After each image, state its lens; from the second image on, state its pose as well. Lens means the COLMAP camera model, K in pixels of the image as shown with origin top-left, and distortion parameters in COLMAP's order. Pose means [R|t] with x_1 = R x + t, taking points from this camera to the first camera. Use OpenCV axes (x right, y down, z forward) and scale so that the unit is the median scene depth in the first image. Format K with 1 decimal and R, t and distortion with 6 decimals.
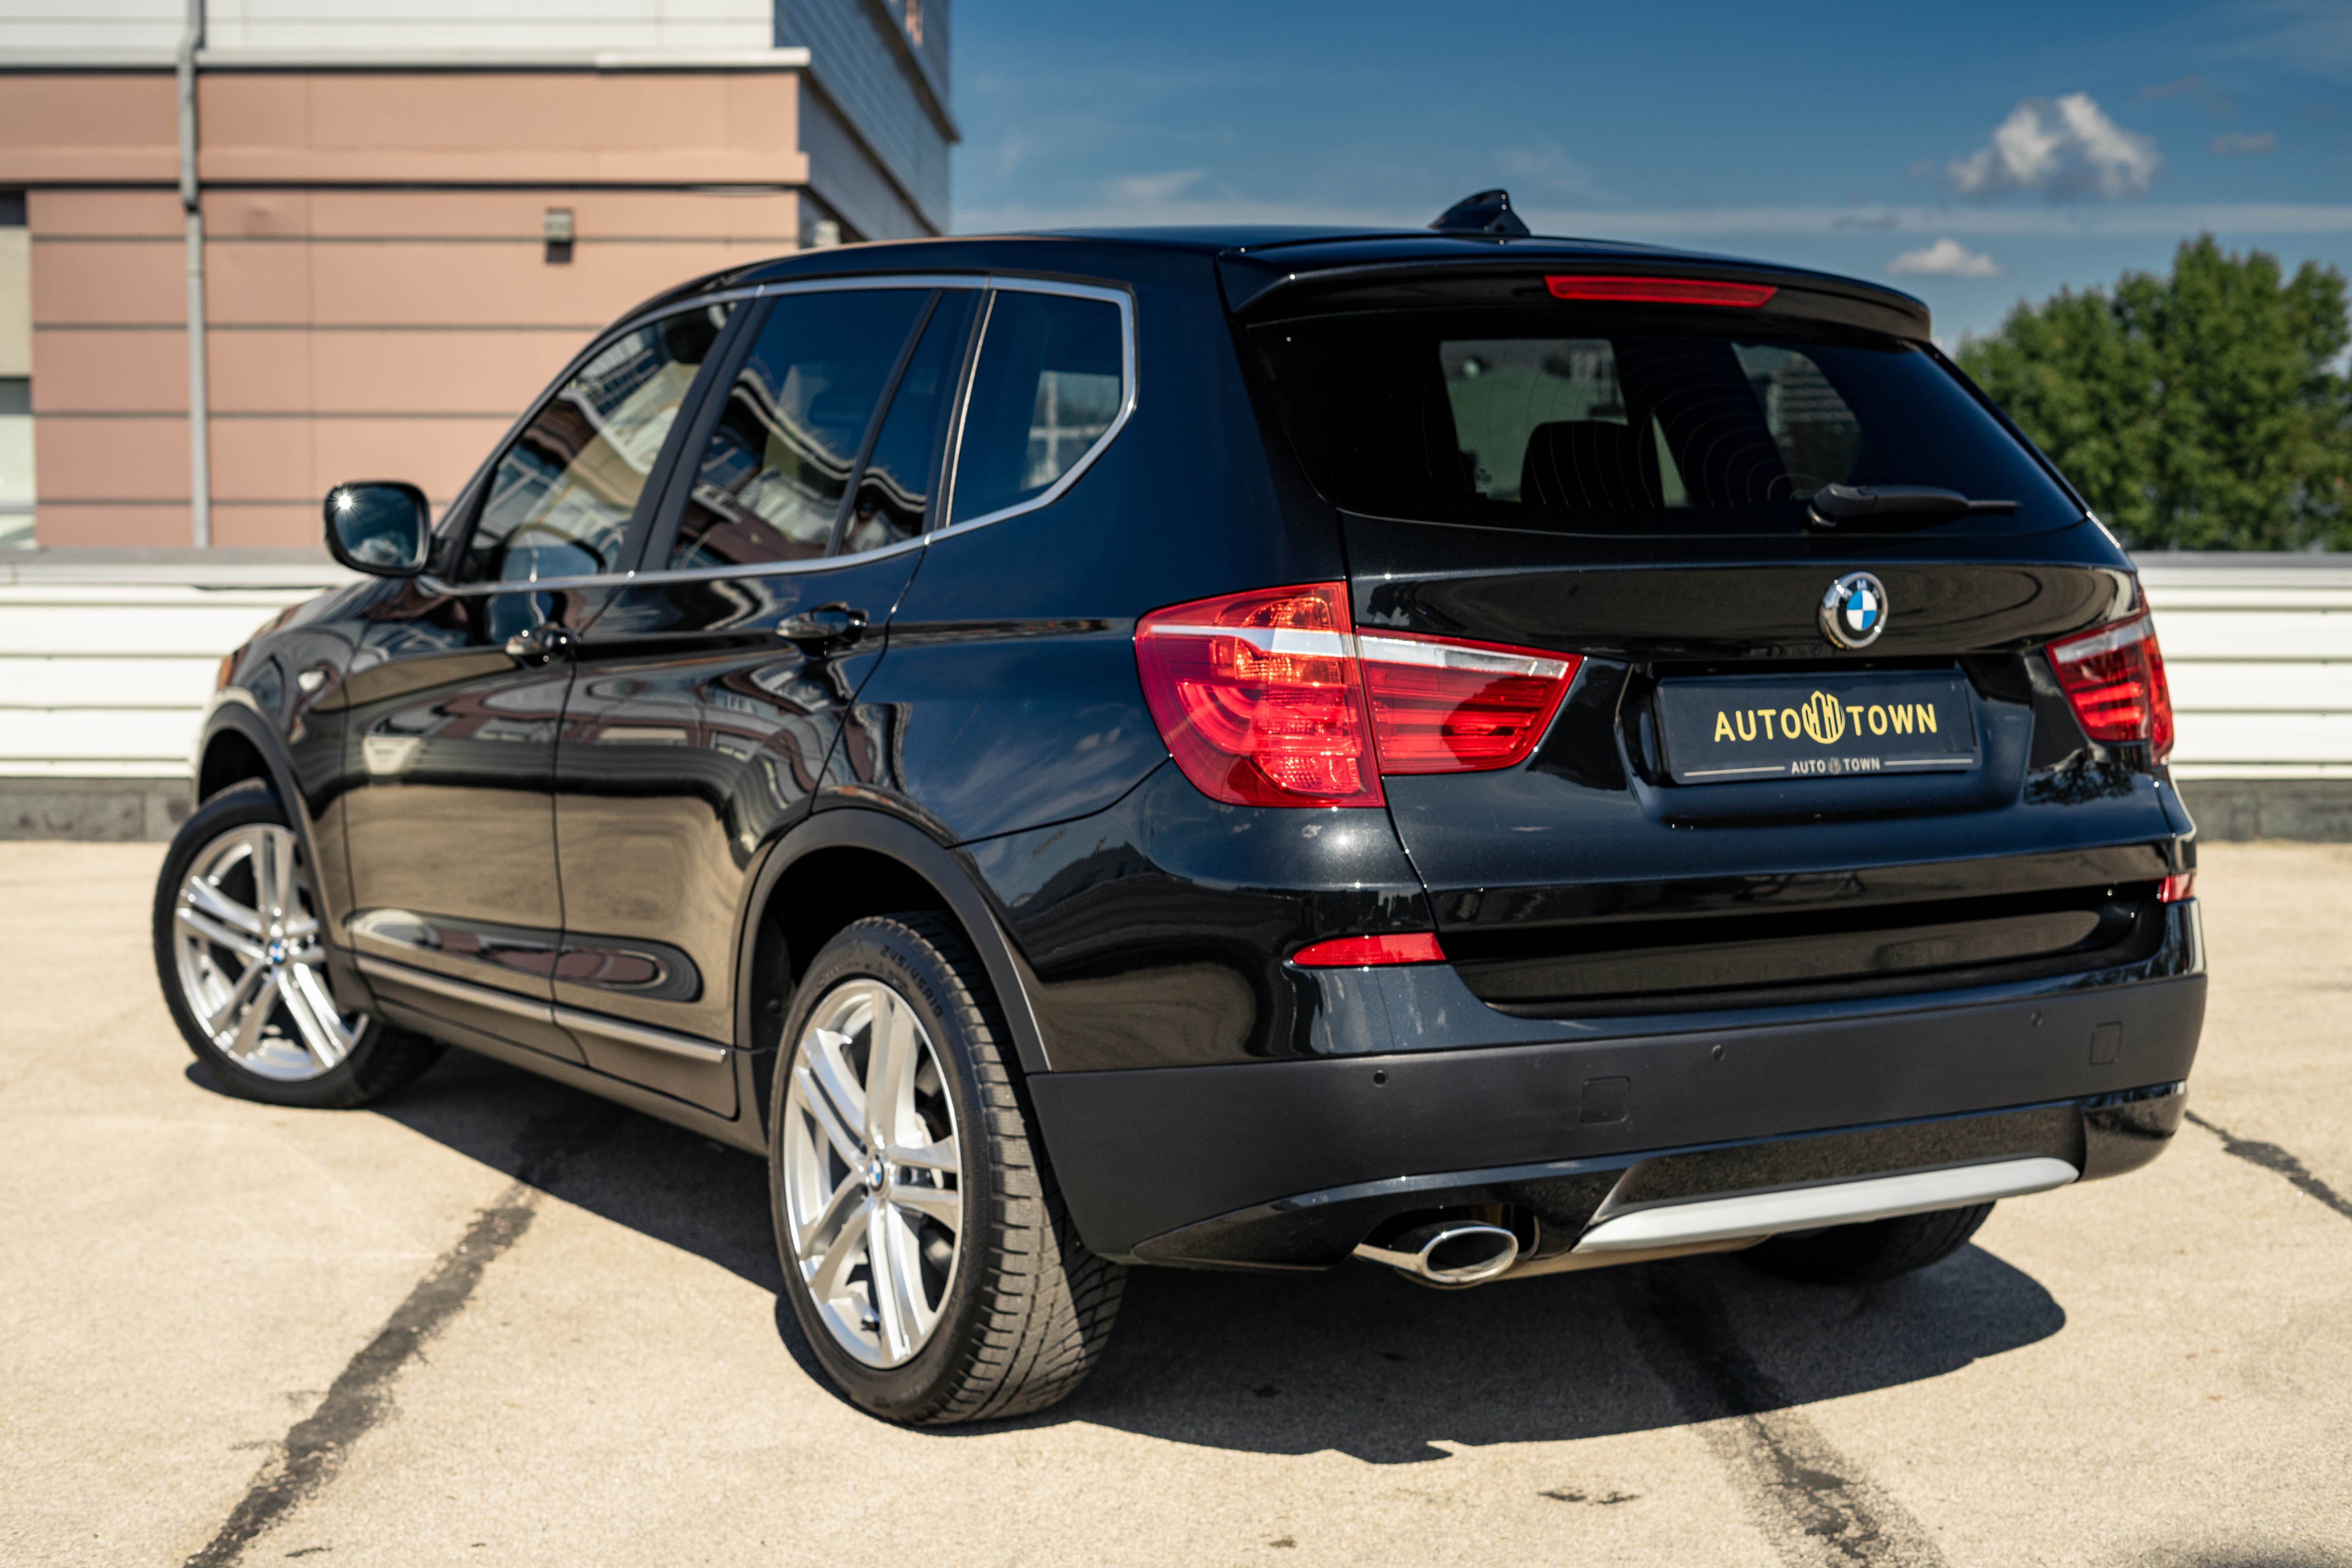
lens RADIAL K [[3539.9, 0, 1182.1], [0, 3539.9, 762.0], [0, 0, 1]] dist [-0.038669, 0.009785]
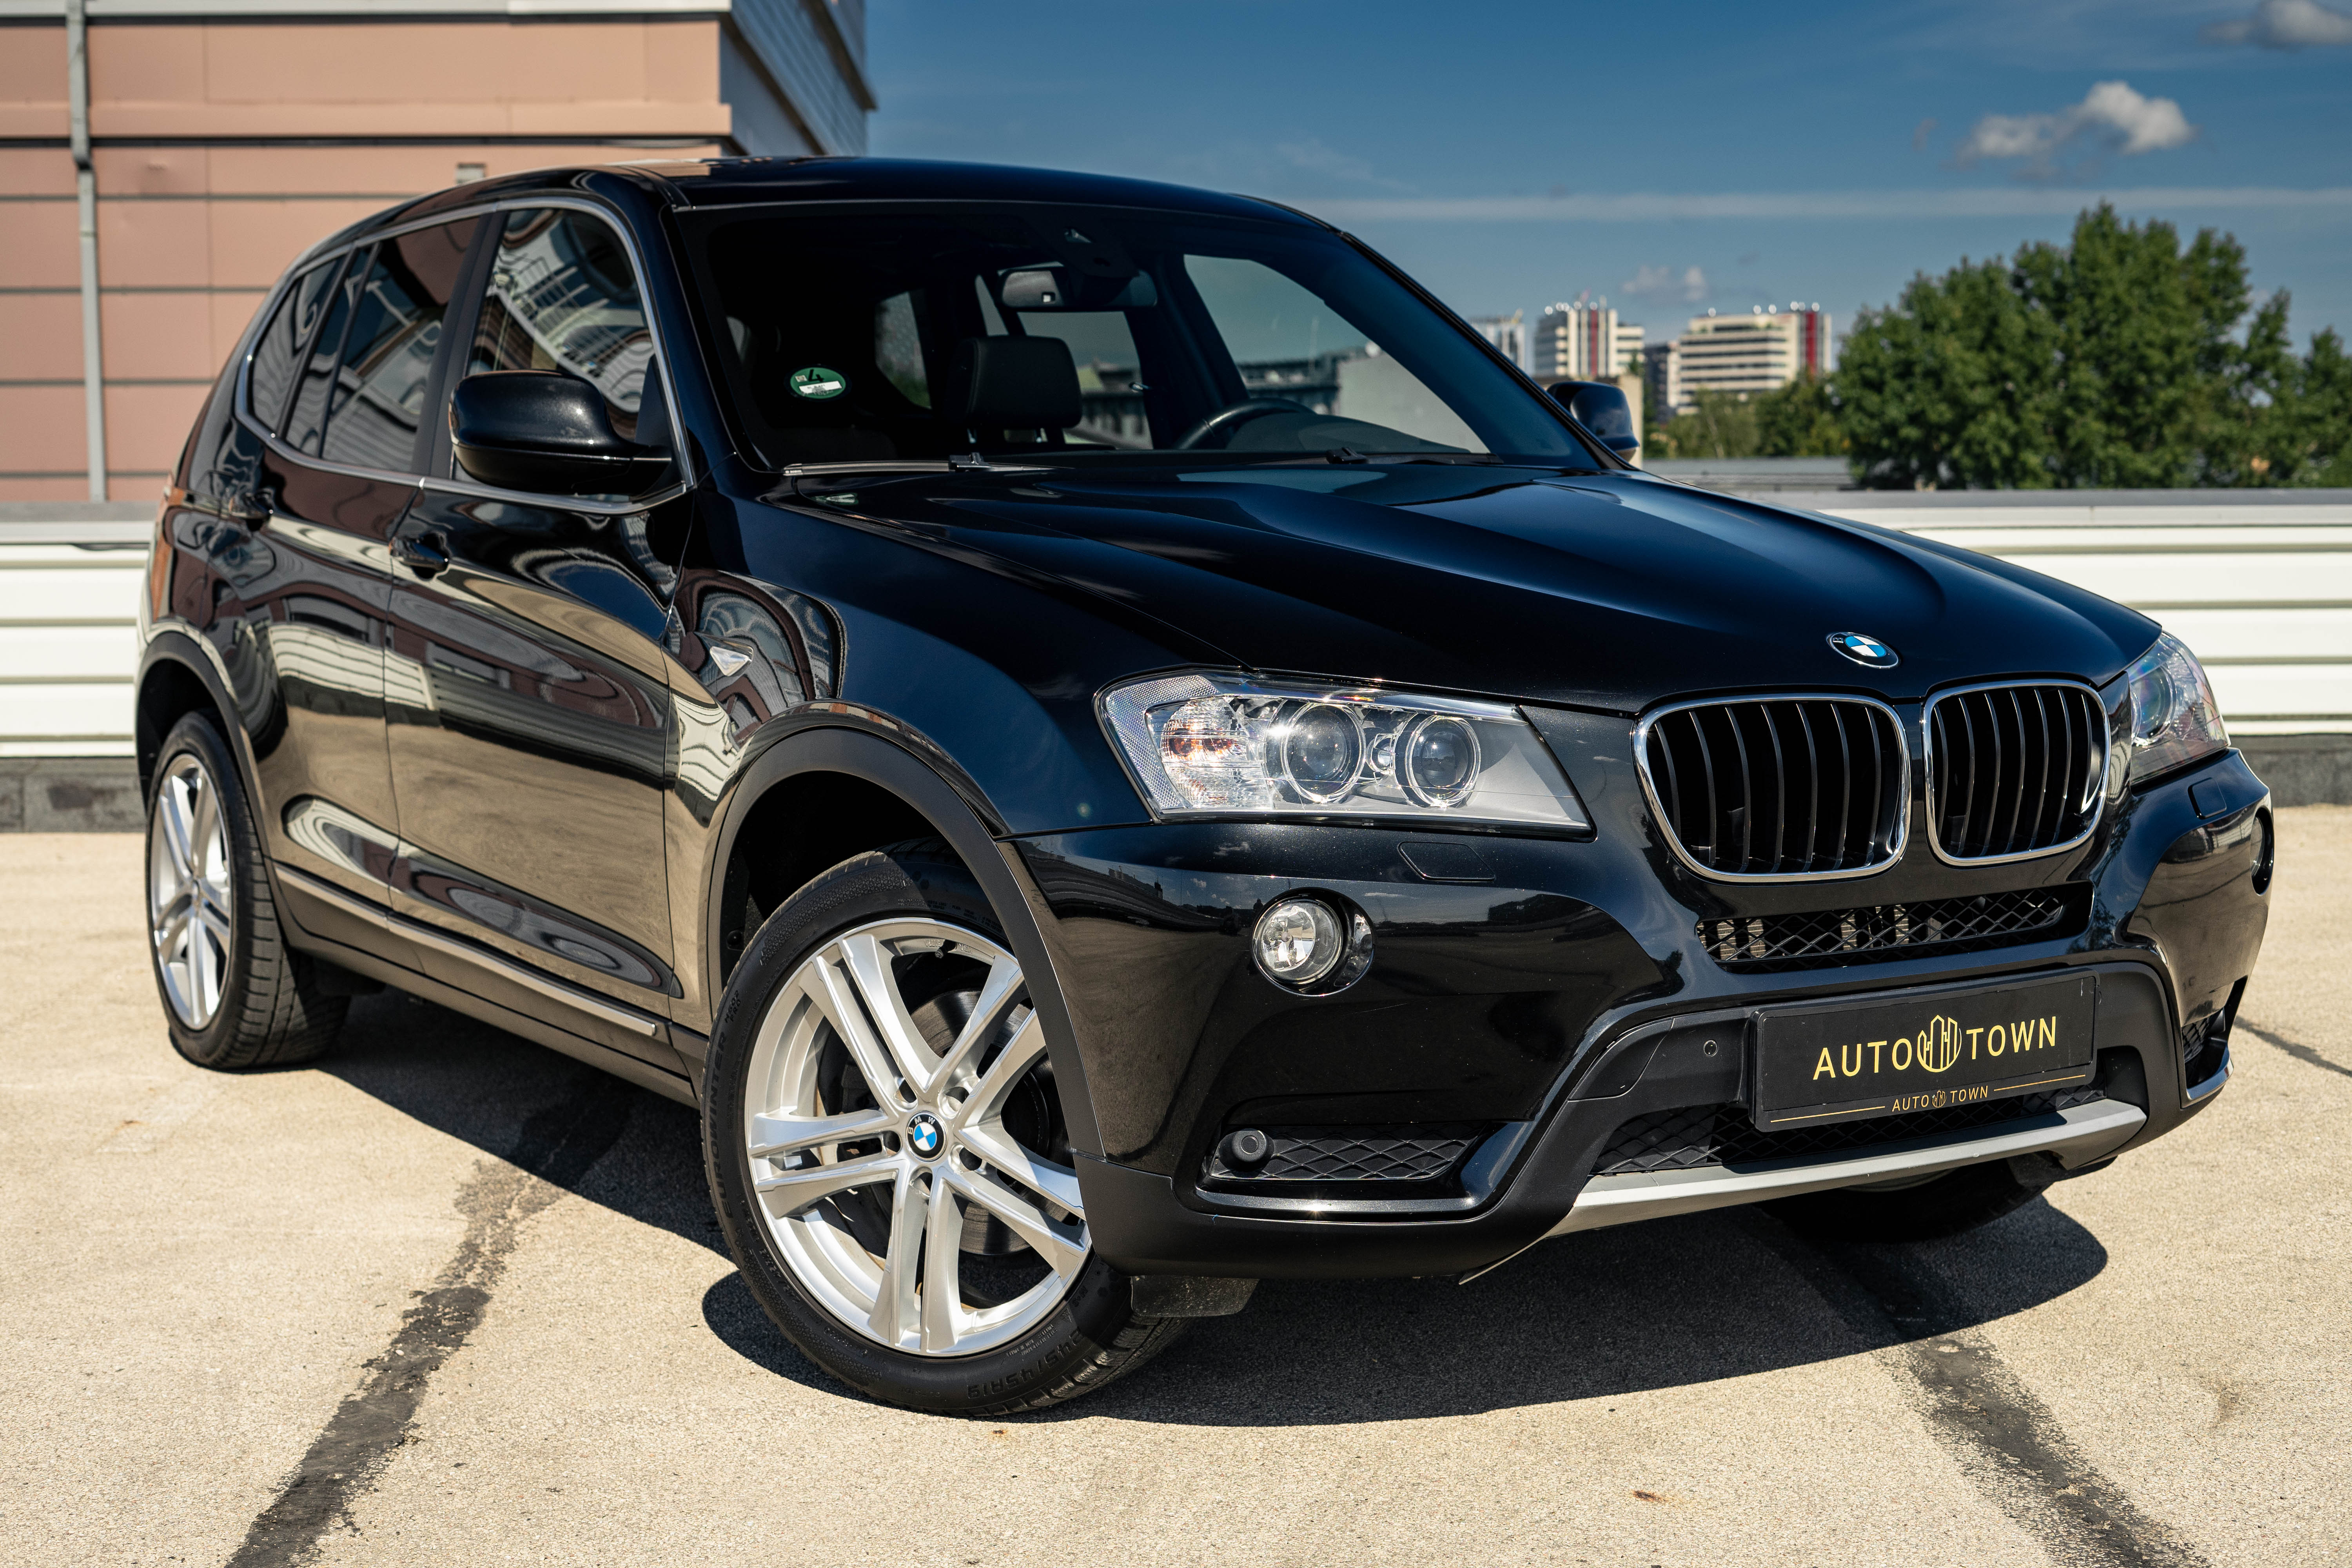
lens RADIAL K [[3436.9, 0, 1196.0], [0, 3436.9, 784.6], [0, 0, 1]] dist [-0.029670, -0.038959]
pose [[0.999354, -0.011156, 0.034173, -0.052948], [0.010712, 0.999856, 0.013159, 0.005235], [-0.034315, -0.012784, 0.999329, 0.243322]]
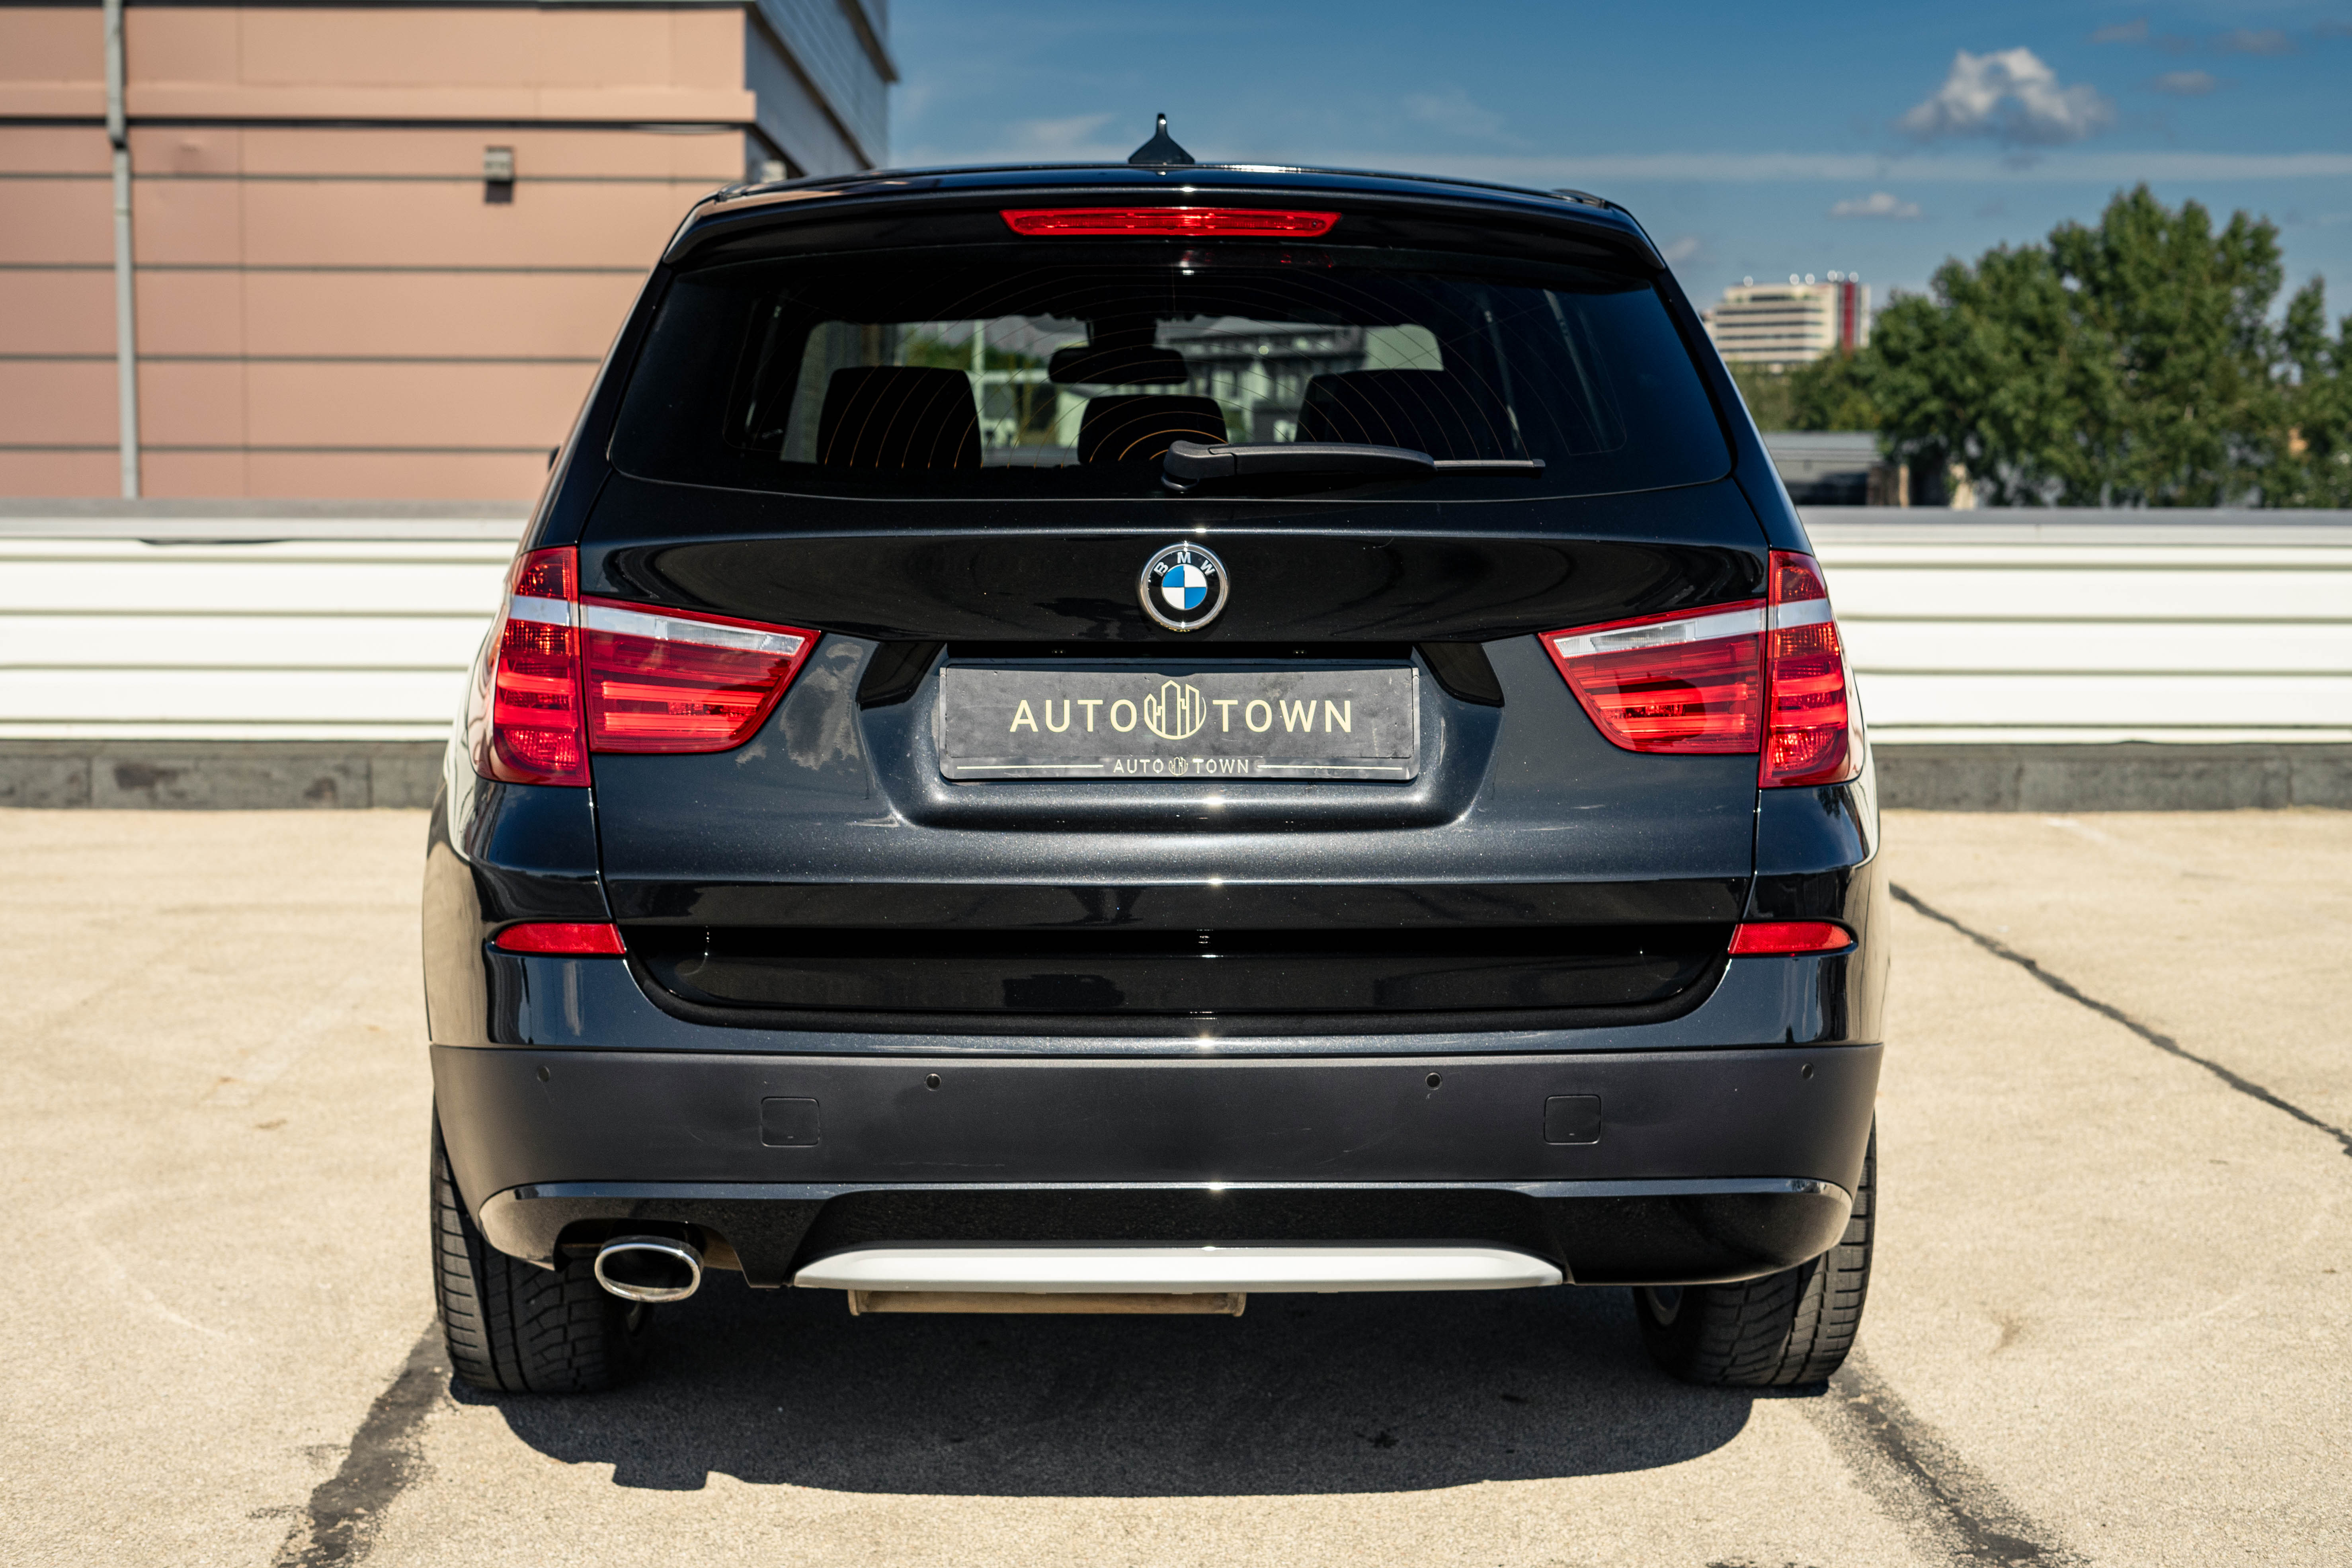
lens RADIAL K [[3540.2, 0, 1182.1], [0, 3540.2, 762.0], [0, 0, 1]] dist [-0.038669, 0.009785]
pose [[0.999723, 0.000464, 0.023544, -0.042315], [-0.000834, 0.999876, 0.015707, -0.010016], [-0.023534, -0.015723, 0.999599, 0.077426]]
